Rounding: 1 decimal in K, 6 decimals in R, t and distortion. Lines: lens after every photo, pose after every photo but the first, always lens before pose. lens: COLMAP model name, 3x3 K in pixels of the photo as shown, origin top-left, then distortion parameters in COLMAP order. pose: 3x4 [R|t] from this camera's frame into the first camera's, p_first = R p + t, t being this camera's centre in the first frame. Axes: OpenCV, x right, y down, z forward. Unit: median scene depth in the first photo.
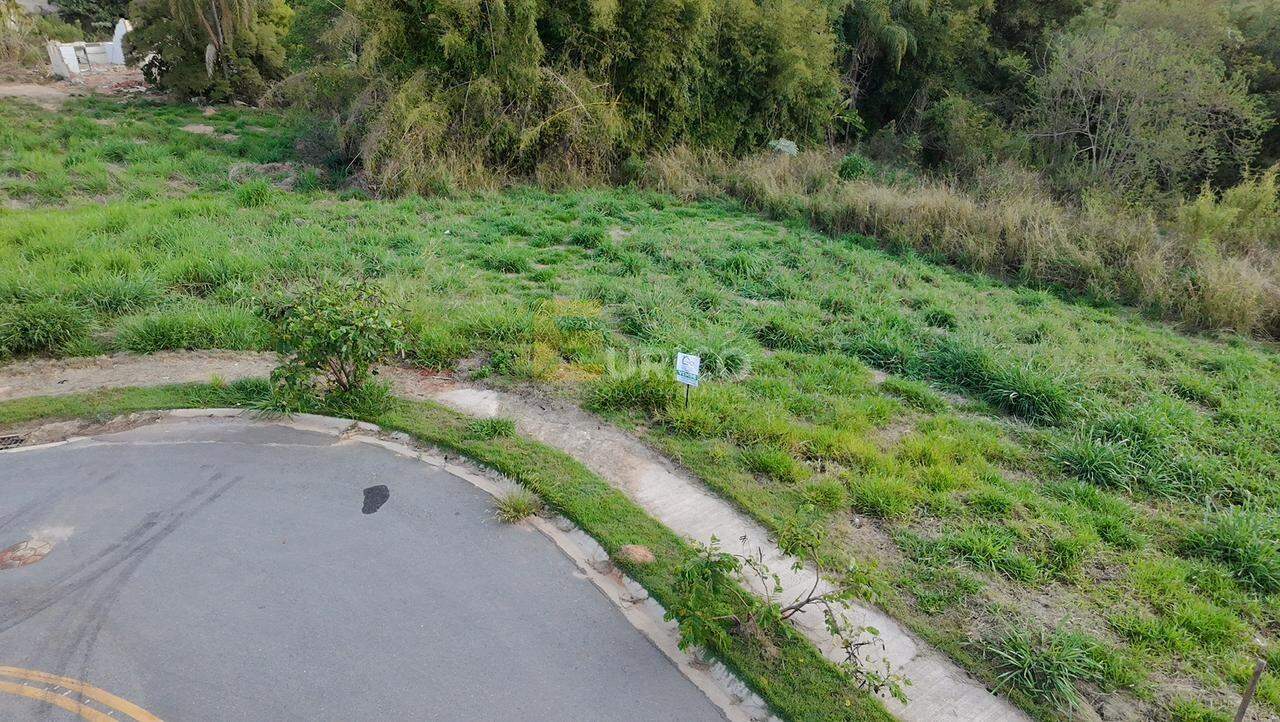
lens RADIAL K [[820.4, 0, 642.9], [0, 820.4, 356.3], [0, 0, 1]] dist [0.006601, -0.003674]
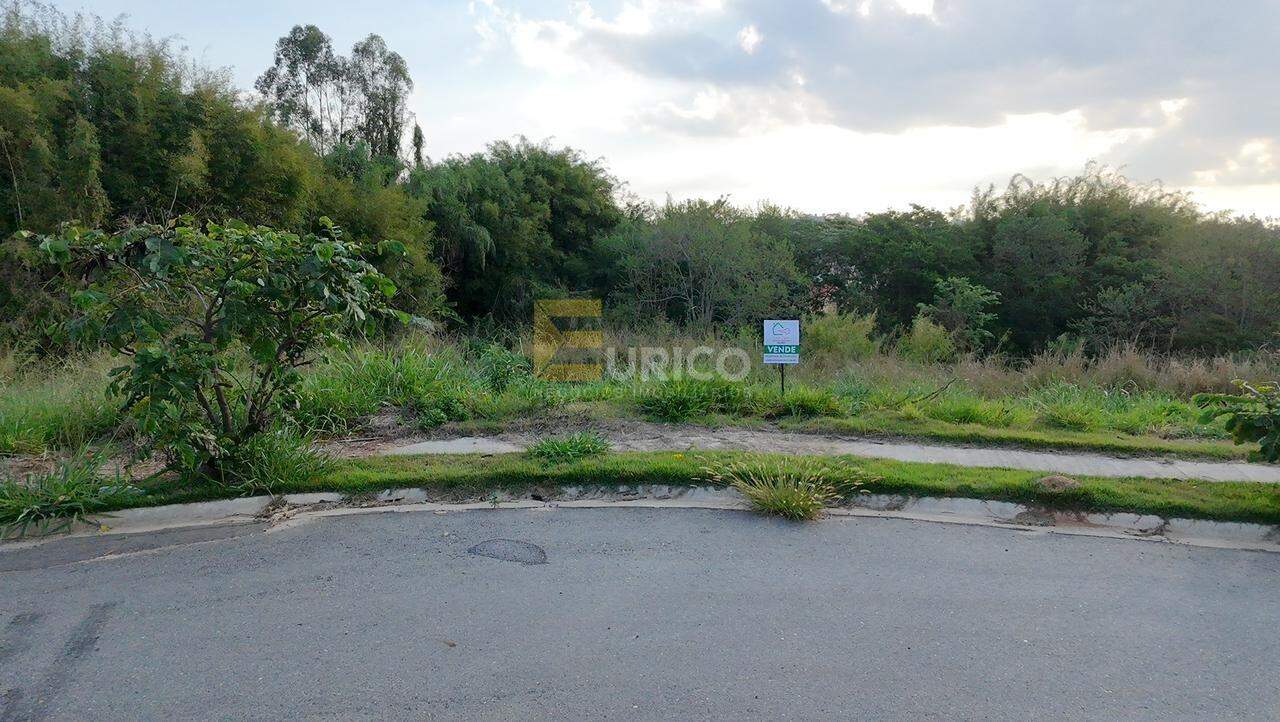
lens RADIAL K [[820.4, 0, 642.9], [0, 820.4, 356.3], [0, 0, 1]] dist [0.006601, -0.003674]
pose [[0.821929, -0.061241, 0.566288, -0.217150], [0.231615, 0.944230, -0.234061, 0.080796], [-0.520372, 0.323543, 0.790274, 0.239370]]
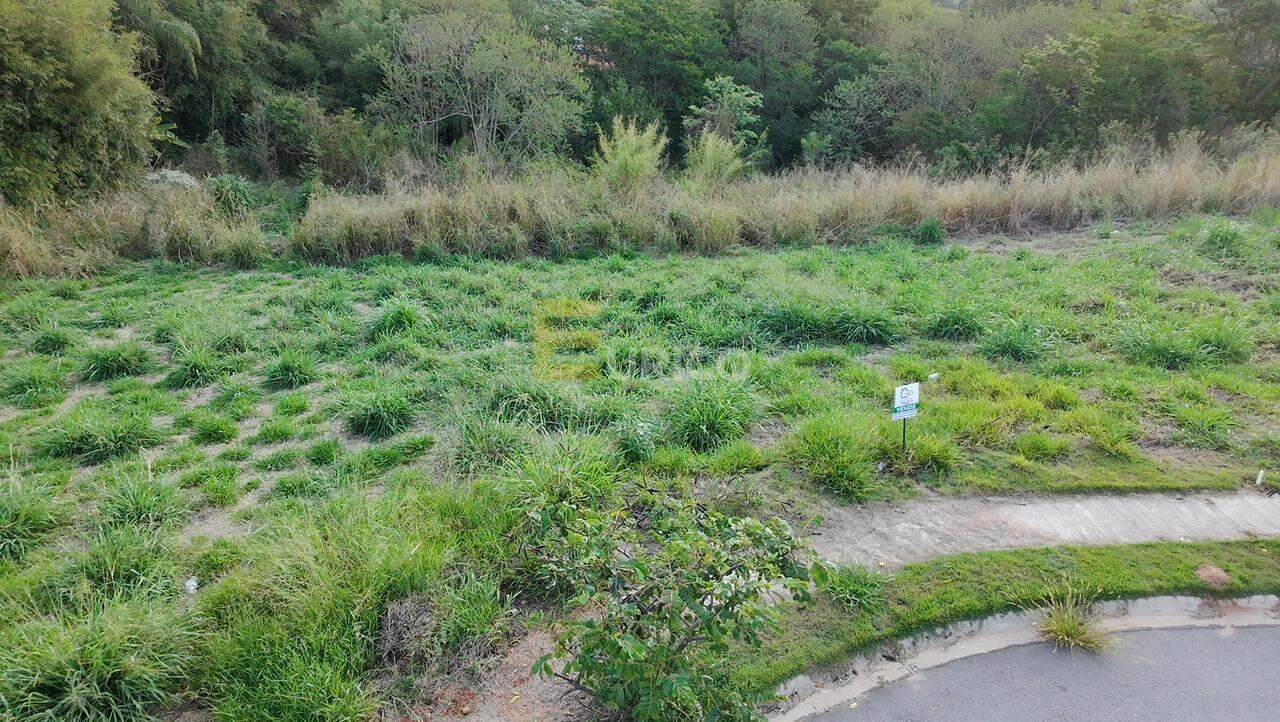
lens RADIAL K [[820.4, 0, 642.9], [0, 820.4, 356.3], [0, 0, 1]] dist [0.006601, -0.003674]
pose [[0.548906, -0.345665, 0.761063, -0.351199], [0.341523, 0.923768, 0.173245, -0.129567], [-0.762931, 0.164825, 0.625115, 0.319132]]
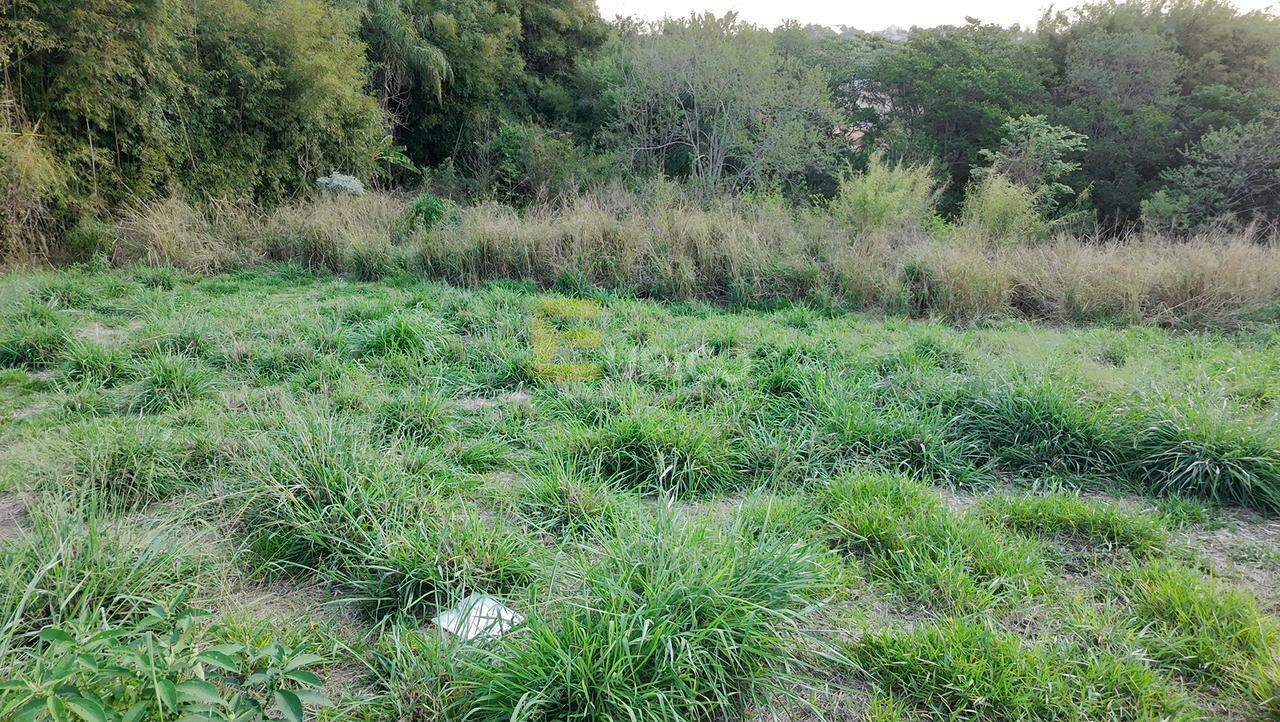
lens RADIAL K [[820.4, 0, 642.9], [0, 820.4, 356.3], [0, 0, 1]] dist [0.006601, -0.003674]
pose [[0.816904, -0.182404, 0.547171, -0.043469], [0.235506, 0.971476, -0.027751, -0.048195], [-0.526501, 0.151532, 0.836561, 0.457223]]
